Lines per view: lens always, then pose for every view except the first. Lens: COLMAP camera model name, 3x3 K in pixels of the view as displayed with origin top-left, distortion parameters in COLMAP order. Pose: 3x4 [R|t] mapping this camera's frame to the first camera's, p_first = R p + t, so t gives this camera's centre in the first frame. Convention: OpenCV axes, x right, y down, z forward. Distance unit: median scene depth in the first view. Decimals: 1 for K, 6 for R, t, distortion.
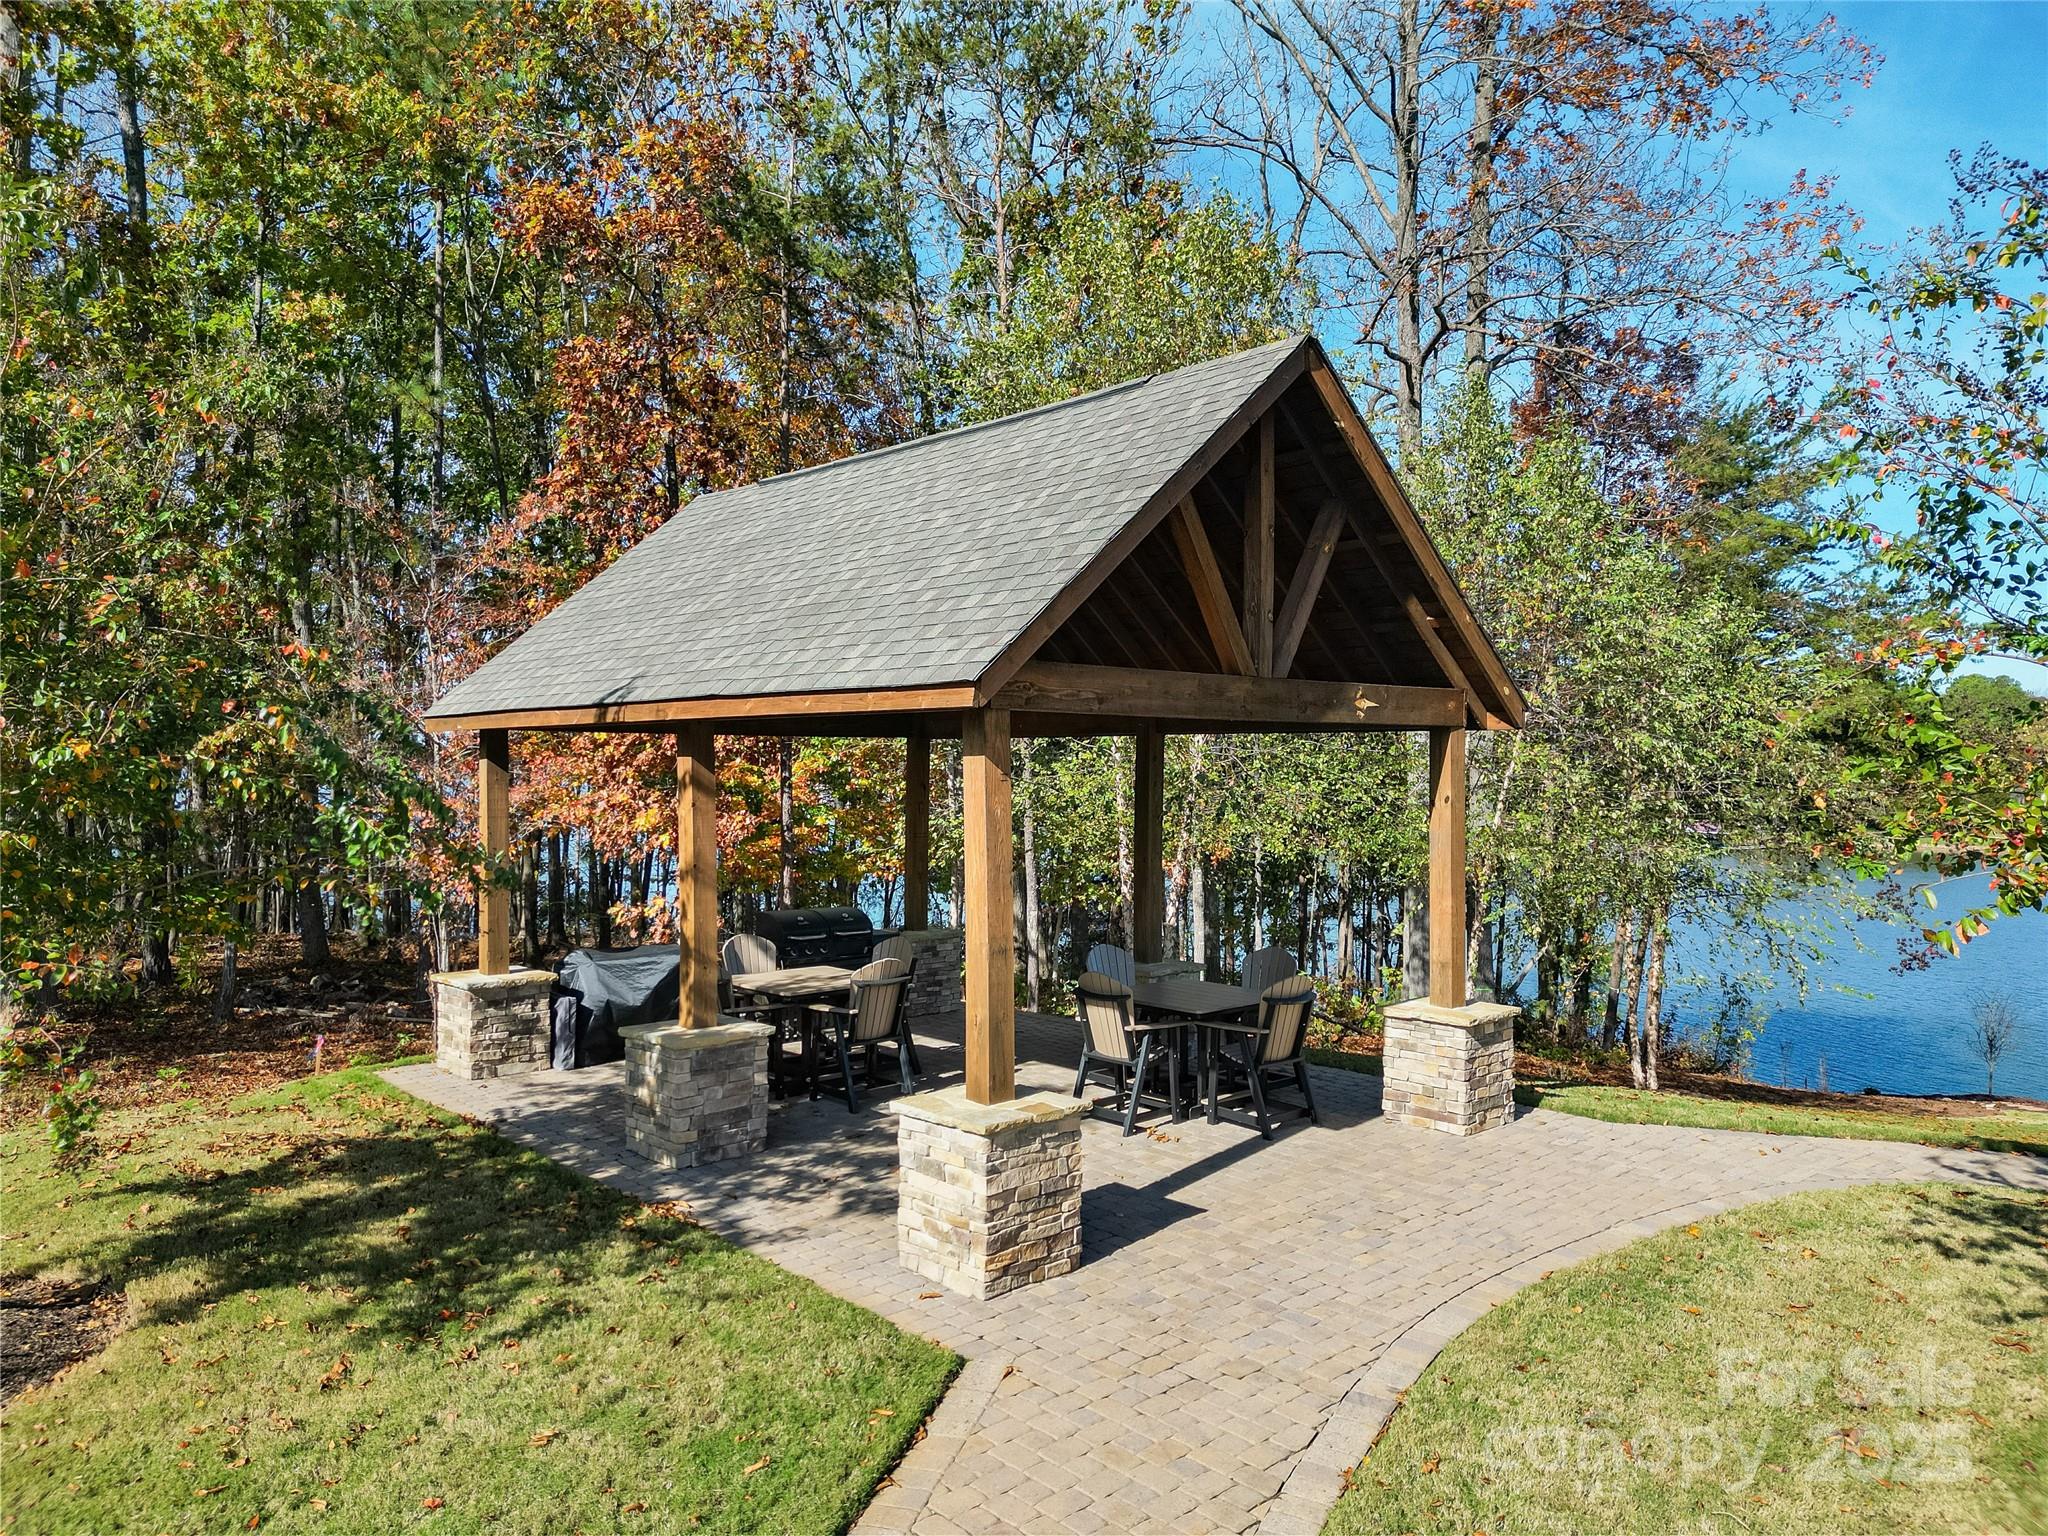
lens RADIAL K [[1406.7, 0, 1024.0], [0, 1406.7, 768.0], [0, 0, 1]] dist [0.084414, -0.082527]
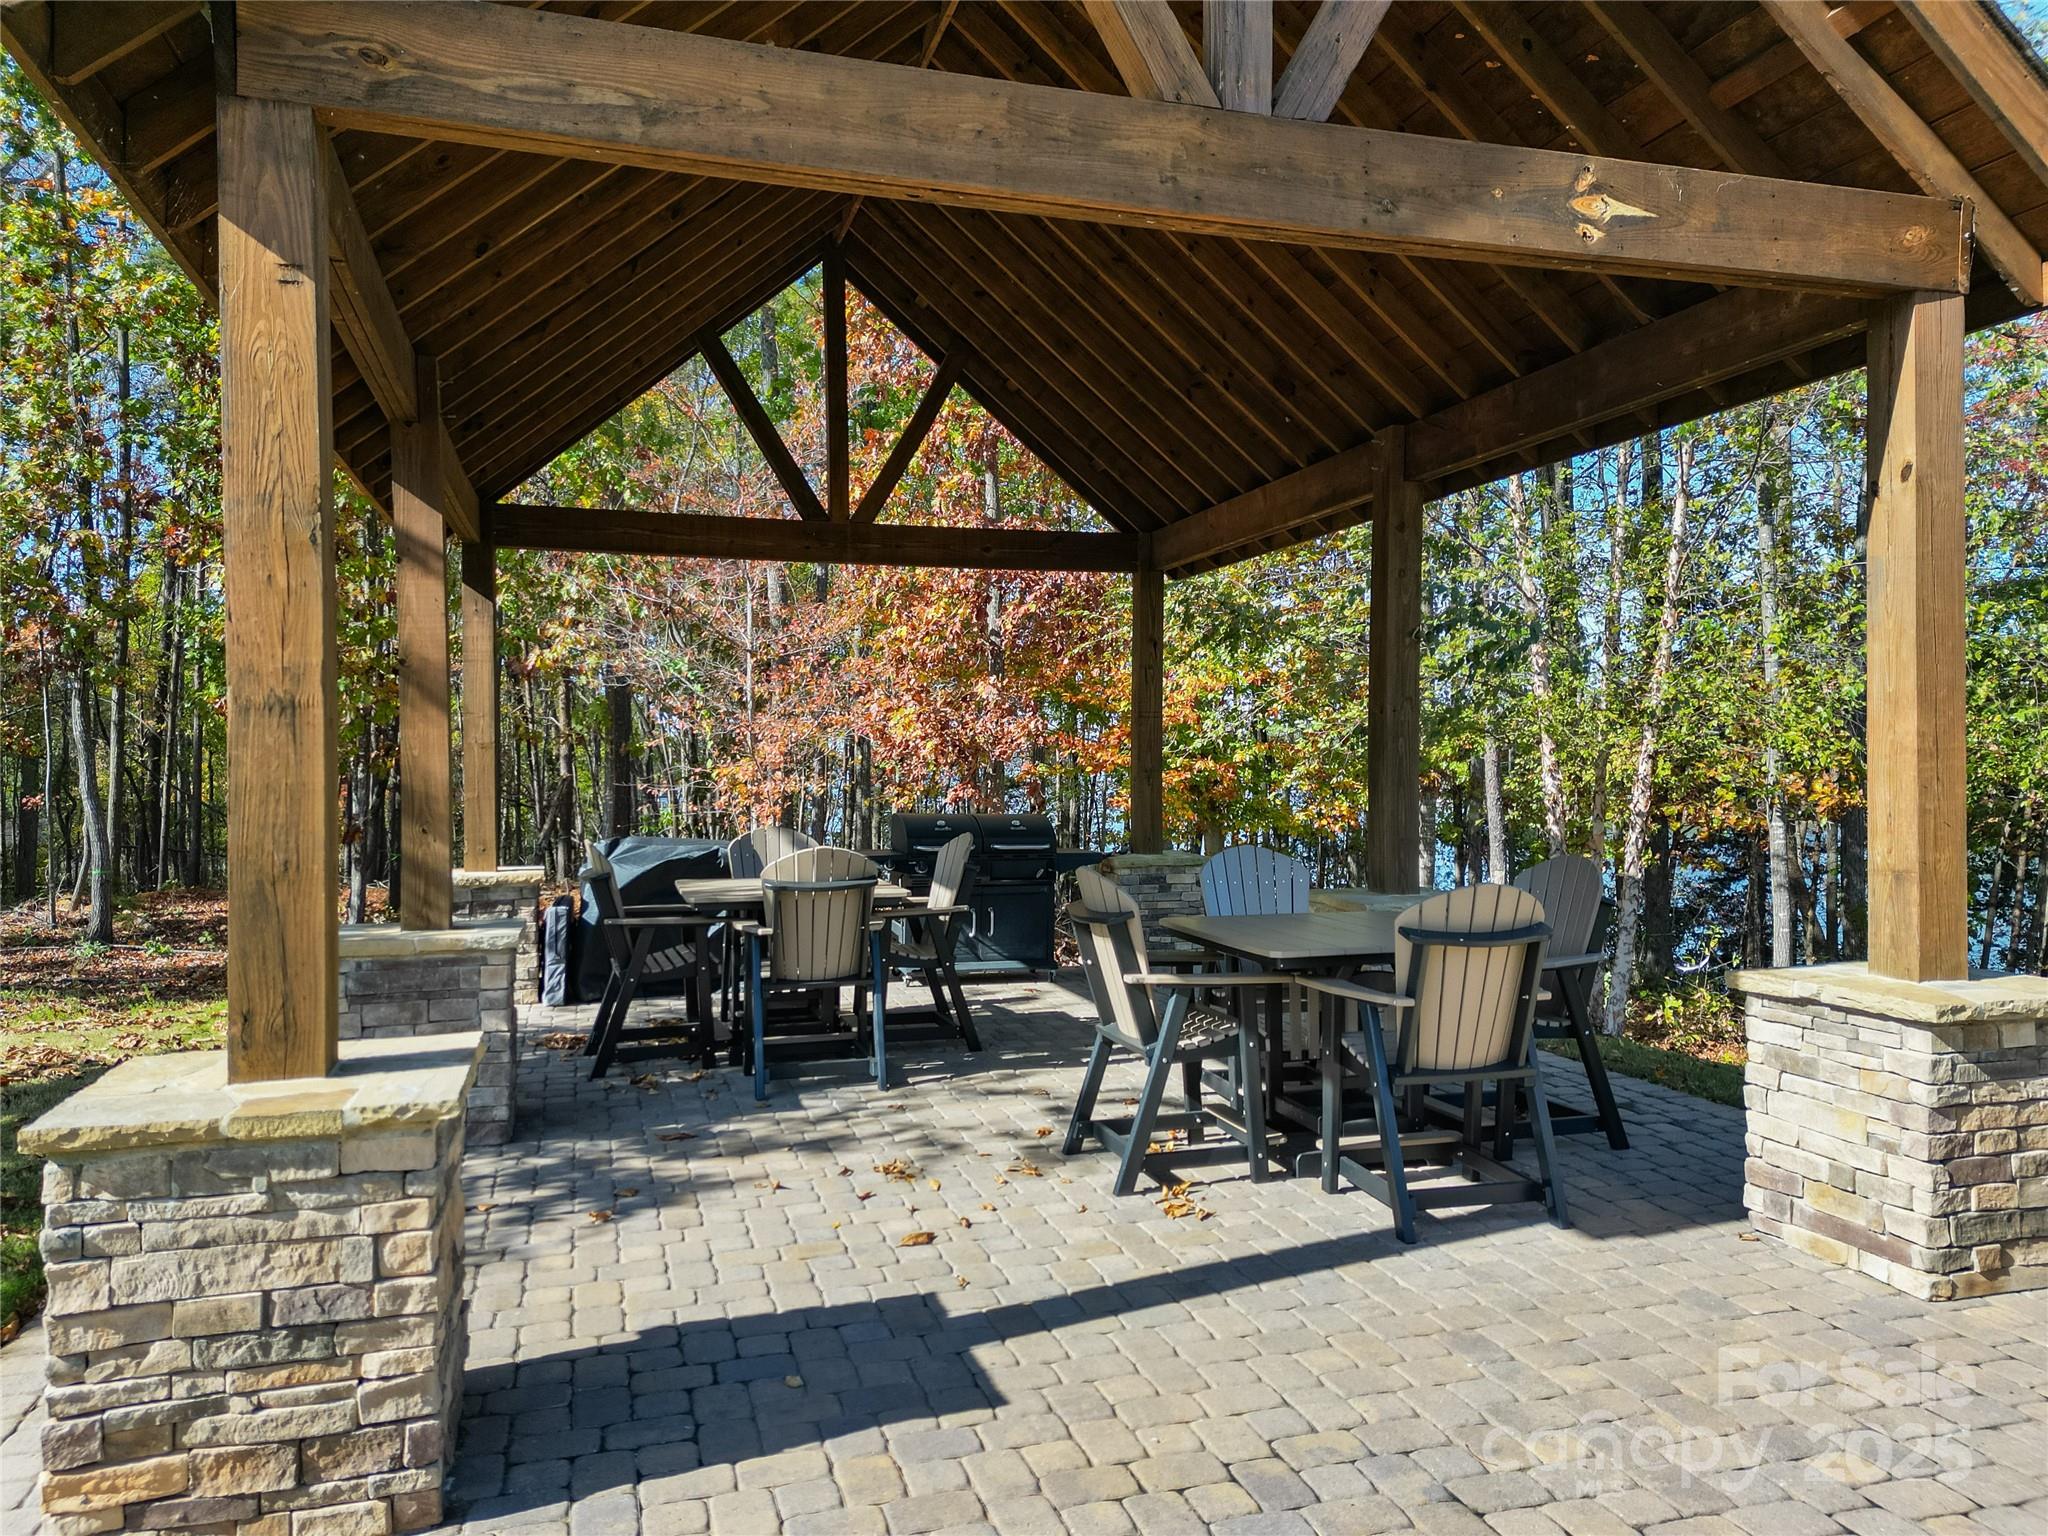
lens RADIAL K [[1406.7, 0, 1024.0], [0, 1406.7, 768.0], [0, 0, 1]] dist [0.084414, -0.082527]
pose [[0.897746, -0.007439, -0.440450, 0.258948], [0.007832, 0.999969, -0.000925, 0.109235], [0.440443, -0.002619, 0.897777, 0.529932]]
